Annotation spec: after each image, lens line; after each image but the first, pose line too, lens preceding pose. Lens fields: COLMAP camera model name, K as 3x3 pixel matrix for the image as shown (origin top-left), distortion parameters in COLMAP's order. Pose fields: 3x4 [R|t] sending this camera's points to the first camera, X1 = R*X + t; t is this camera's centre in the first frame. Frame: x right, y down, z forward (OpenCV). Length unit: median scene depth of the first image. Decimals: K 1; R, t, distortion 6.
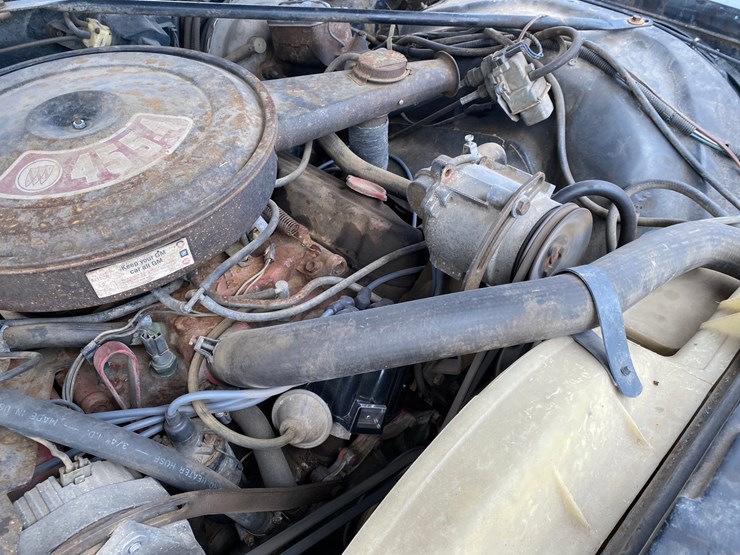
lens RADIAL K [[565.2, 0, 376.6], [0, 565.2, 288.9], [0, 0, 1]] dist [0.031112, -0.029063]
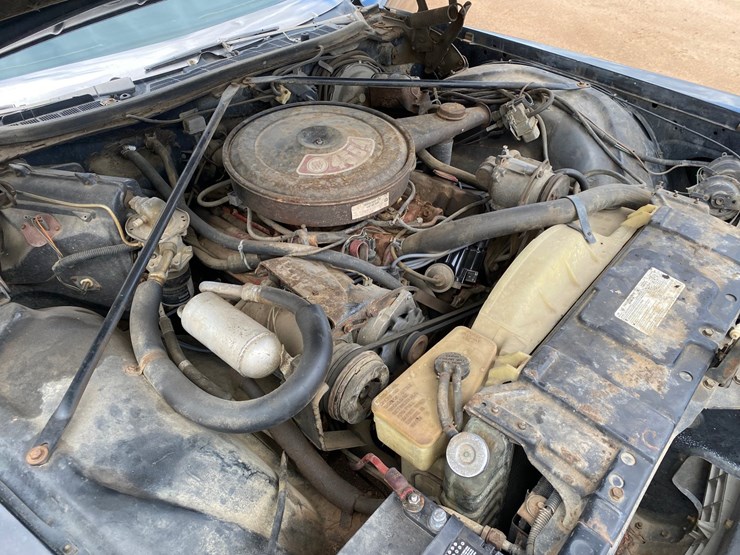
lens RADIAL K [[565.2, 0, 375.5], [0, 565.2, 281.0], [0, 0, 1]] dist [0.031112, -0.029063]
pose [[0.996986, -0.029600, 0.071718, -0.468274], [0.034087, 0.997483, -0.062169, 0.325488], [-0.069698, 0.064426, 0.995486, -0.962138]]
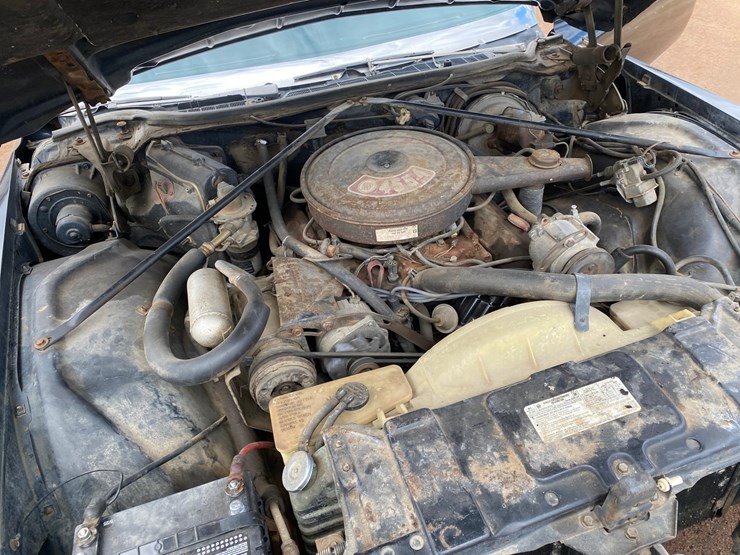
lens RADIAL K [[565.2, 0, 372.1], [0, 565.2, 278.5], [0, 0, 1]] dist [0.031112, -0.029063]
pose [[0.893397, 0.246768, -0.375430, 0.341110], [-0.269462, 0.962976, -0.008268, 0.156989], [0.359489, 0.108551, 0.926814, -0.962005]]
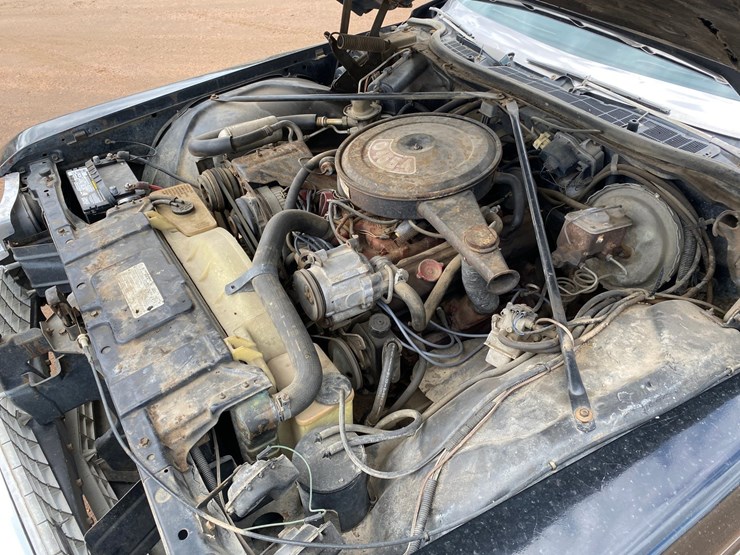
lens RADIAL K [[565.2, 0, 370.1], [0, 565.2, 275.5], [0, 0, 1]] dist [0.031112, -0.029063]
pose [[-0.213776, 0.661609, -0.718731, 1.479408], [-0.636640, 0.463681, 0.616189, -1.310212], [0.740938, 0.589299, 0.322083, 0.409366]]
